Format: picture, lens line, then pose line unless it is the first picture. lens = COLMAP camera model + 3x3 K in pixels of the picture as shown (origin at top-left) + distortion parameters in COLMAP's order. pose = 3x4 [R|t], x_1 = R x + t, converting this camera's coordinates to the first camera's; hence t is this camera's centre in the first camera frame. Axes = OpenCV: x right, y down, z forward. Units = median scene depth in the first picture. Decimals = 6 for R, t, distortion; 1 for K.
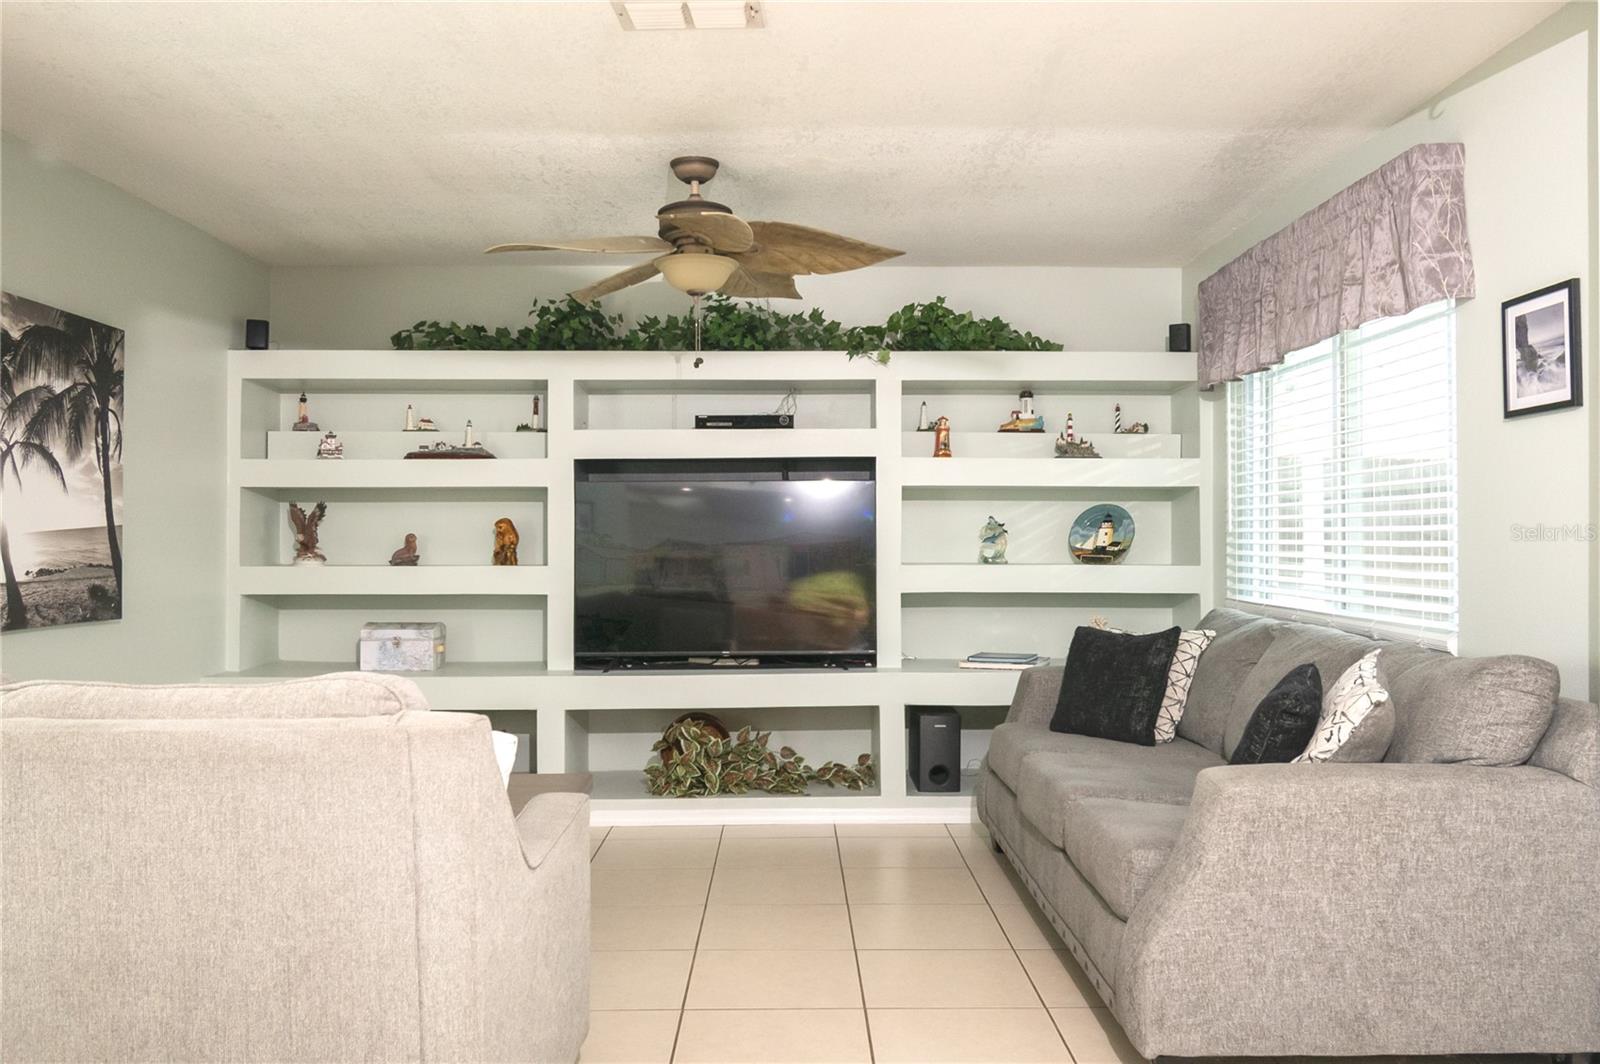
lens RADIAL K [[1298.8, 0, 800.0], [0, 1298.8, 532.0], [0, 0, 1]] dist [0.006189, 0.003449]
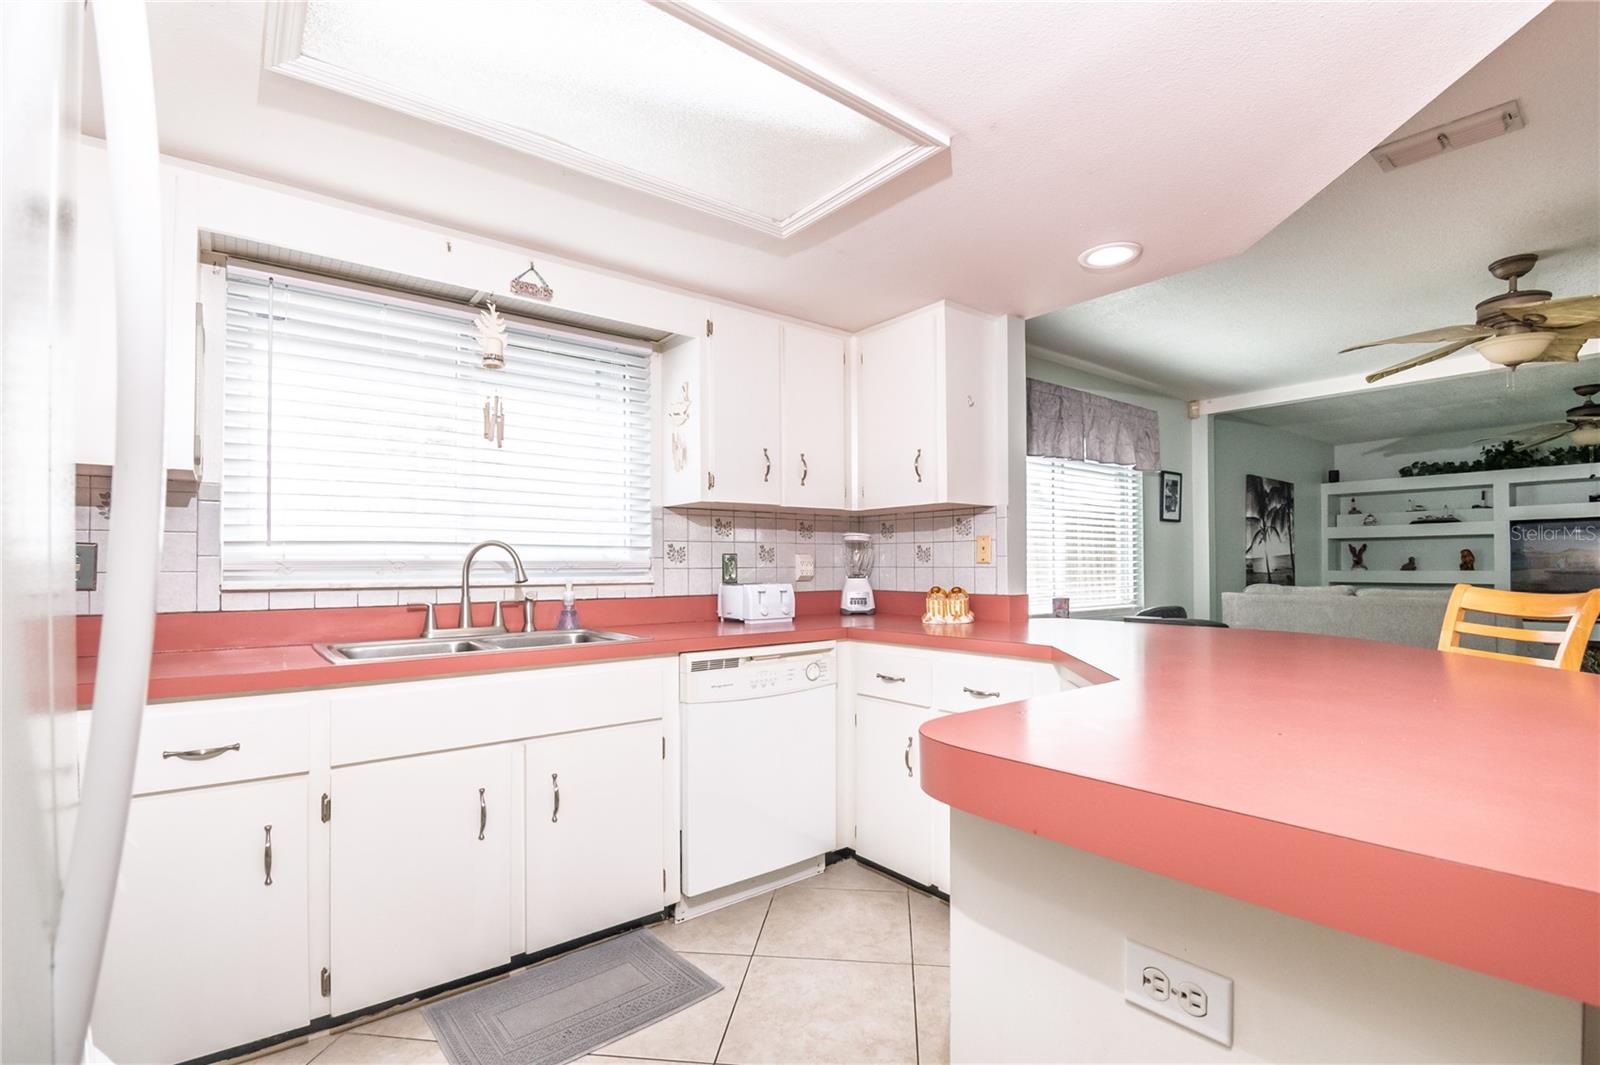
lens RADIAL K [[720.9, 0, 799.5], [0, 720.9, 563.3], [0, 0, 1]] dist [-0.000453, -0.012419]
pose [[0.609869, -0.006408, -0.792476, 0.039217], [0.006215, 0.999975, -0.003303, 0.010659], [0.792478, -0.002911, 0.609894, -0.625339]]
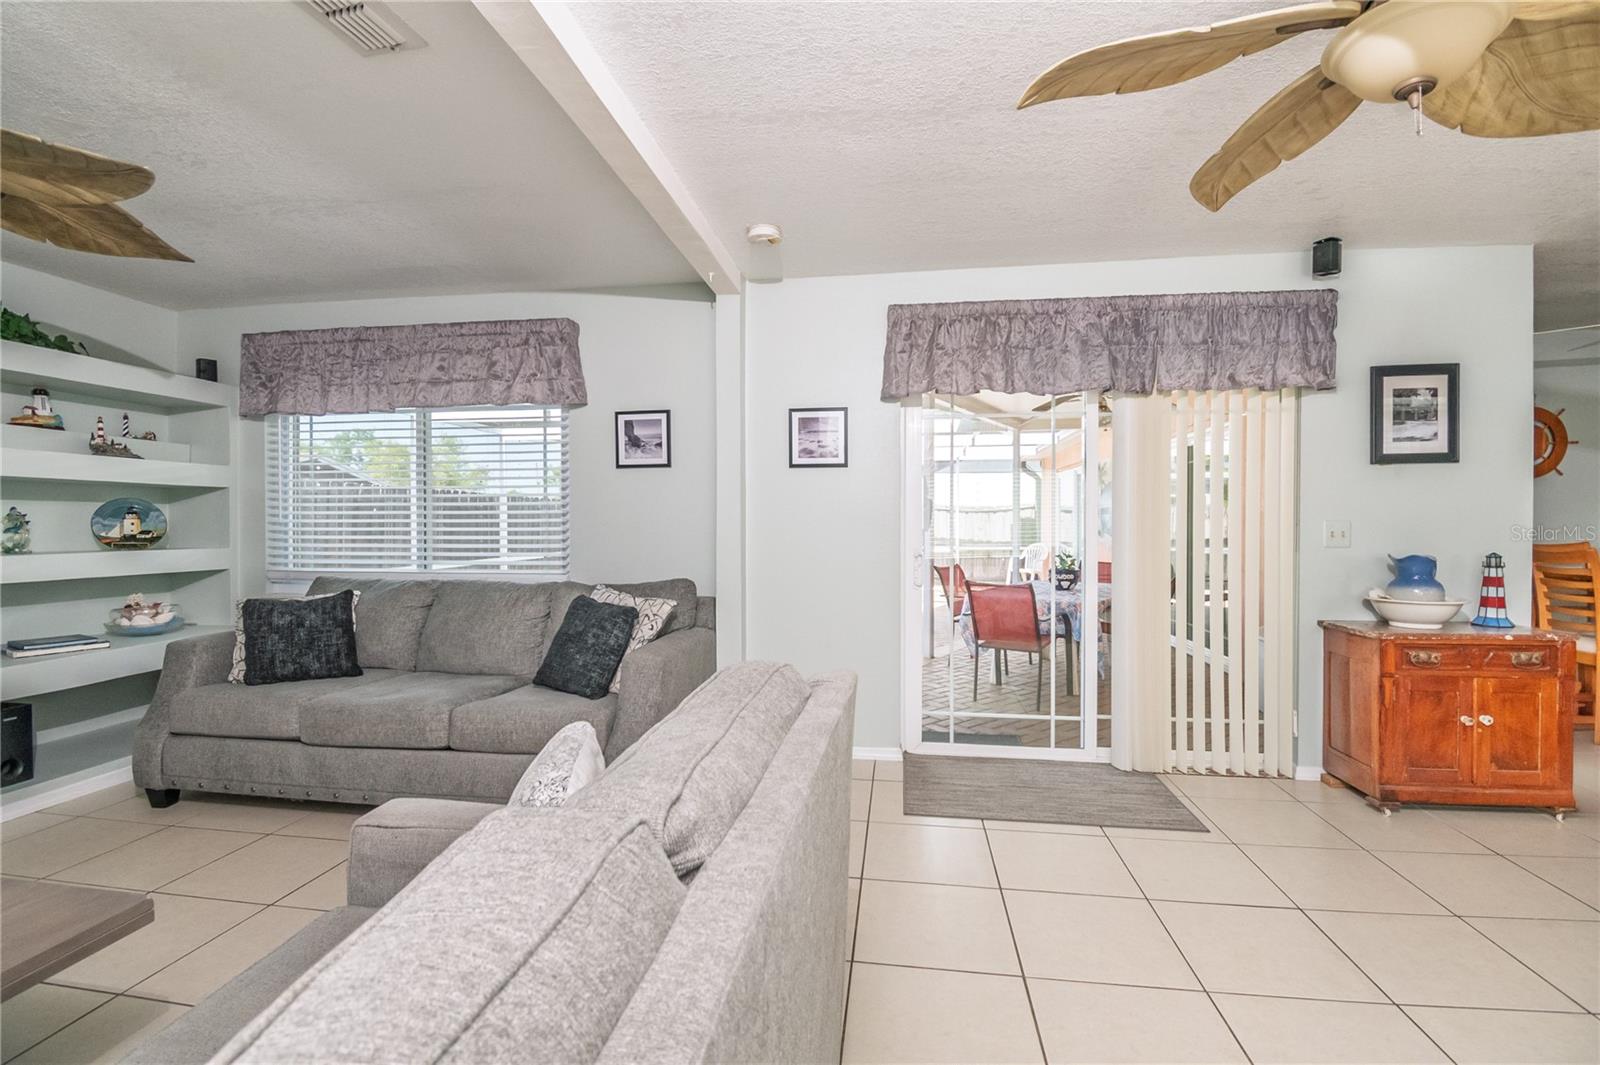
lens RADIAL K [[704.5, 0, 800.0], [0, 704.5, 532.5], [0, 0, 1]] dist [0.000296, -0.009813]
pose [[0.146813, -0.018613, 0.988989, -0.312249], [-0.001287, 0.999818, 0.019008, -0.003509], [-0.989163, -0.004063, 0.146762, 0.322901]]
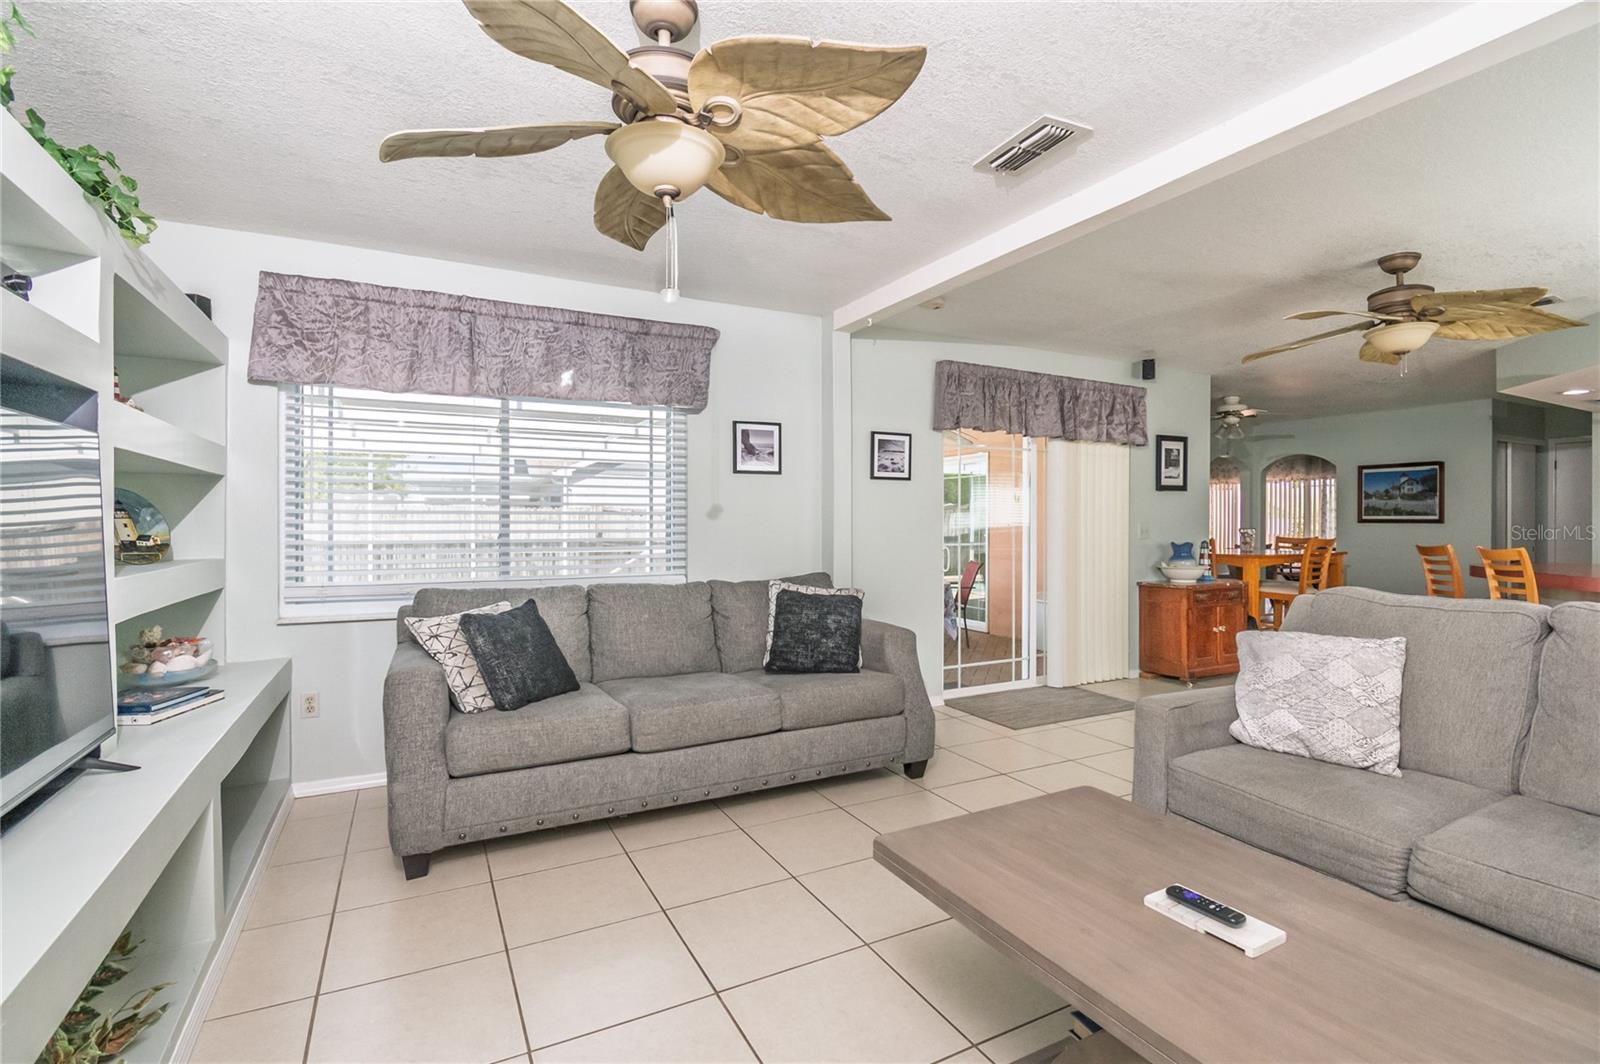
lens RADIAL K [[727.9, 0, 800.0], [0, 727.9, 532.0], [0, 0, 1]] dist [-0.001008, -0.000139]
pose [[-0.454823, -0.014558, 0.890463, -0.364804], [-0.004549, 0.999891, 0.014024, -0.002557], [-0.890570, 0.002327, -0.454839, 0.867112]]
